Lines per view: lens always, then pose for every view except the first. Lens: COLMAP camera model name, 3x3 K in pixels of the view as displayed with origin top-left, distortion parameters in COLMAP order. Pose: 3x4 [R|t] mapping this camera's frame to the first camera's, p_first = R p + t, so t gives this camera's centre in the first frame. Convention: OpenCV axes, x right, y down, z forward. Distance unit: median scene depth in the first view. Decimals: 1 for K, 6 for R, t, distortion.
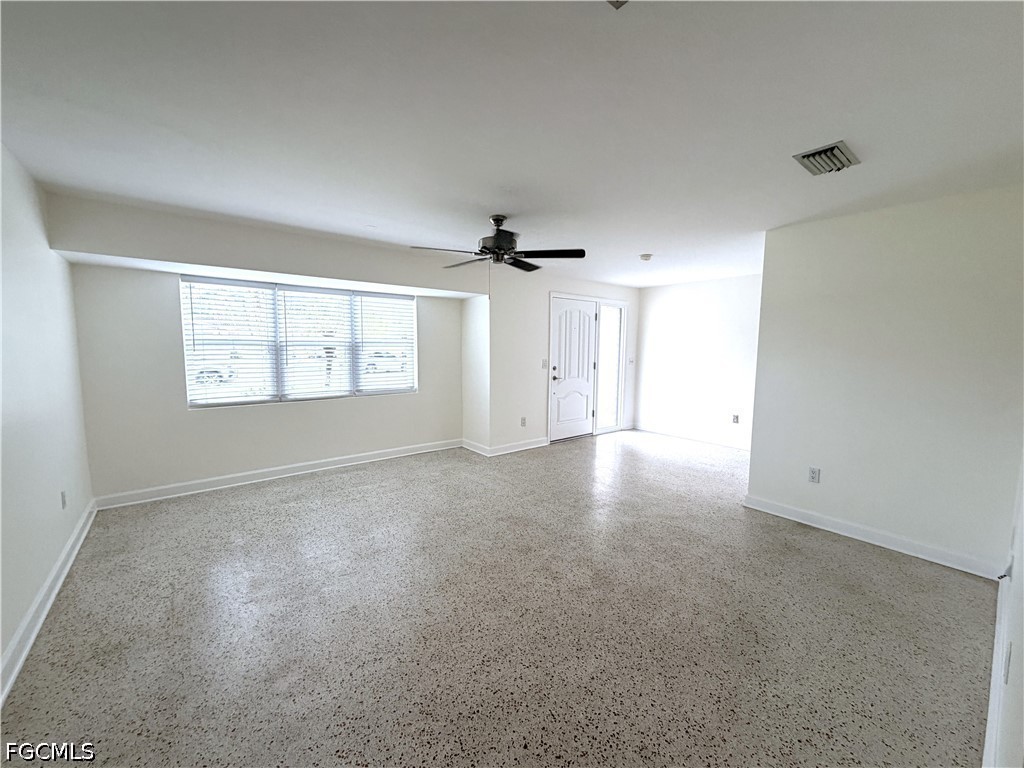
lens RADIAL K [[407.3, 0, 507.3], [0, 407.3, 384.1], [0, 0, 1]] dist [0.000861, 0.000492]
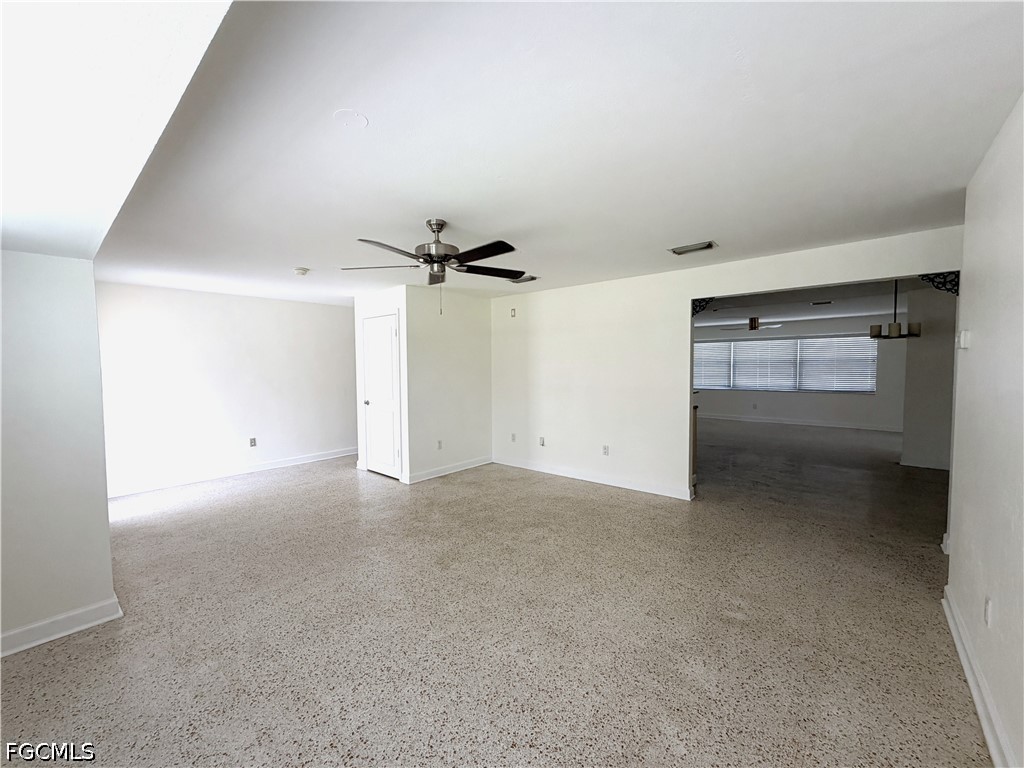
lens RADIAL K [[407.3, 0, 511.8], [0, 407.3, 385.2], [0, 0, 1]] dist [0.000861, 0.000492]
pose [[-0.190215, -0.056426, 0.980120, -0.855108], [0.102370, 0.991765, 0.076964, -0.103227], [-0.976391, 0.114975, -0.182872, 0.958985]]
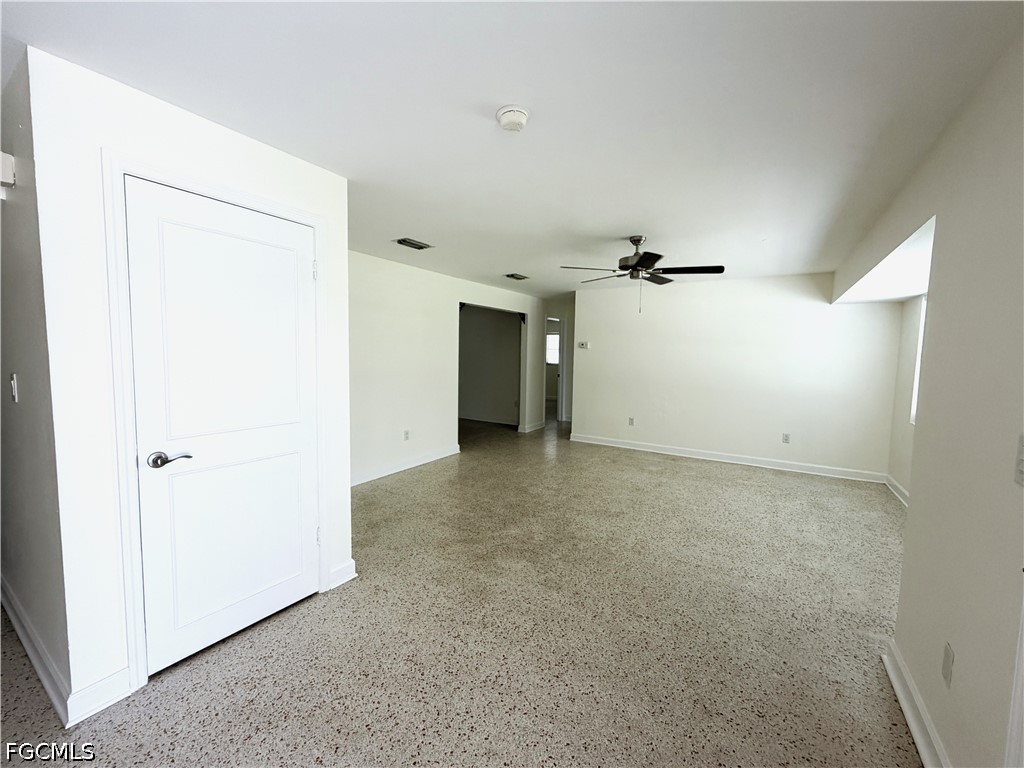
lens RADIAL K [[407.3, 0, 507.3], [0, 407.3, 385.8], [0, 0, 1]] dist [0.000861, 0.000492]
pose [[-0.947640, 0.000574, -0.319341, 0.610009], [-0.056457, 0.983946, 0.169304, -0.166089], [0.314312, 0.178468, -0.932393, 1.825175]]
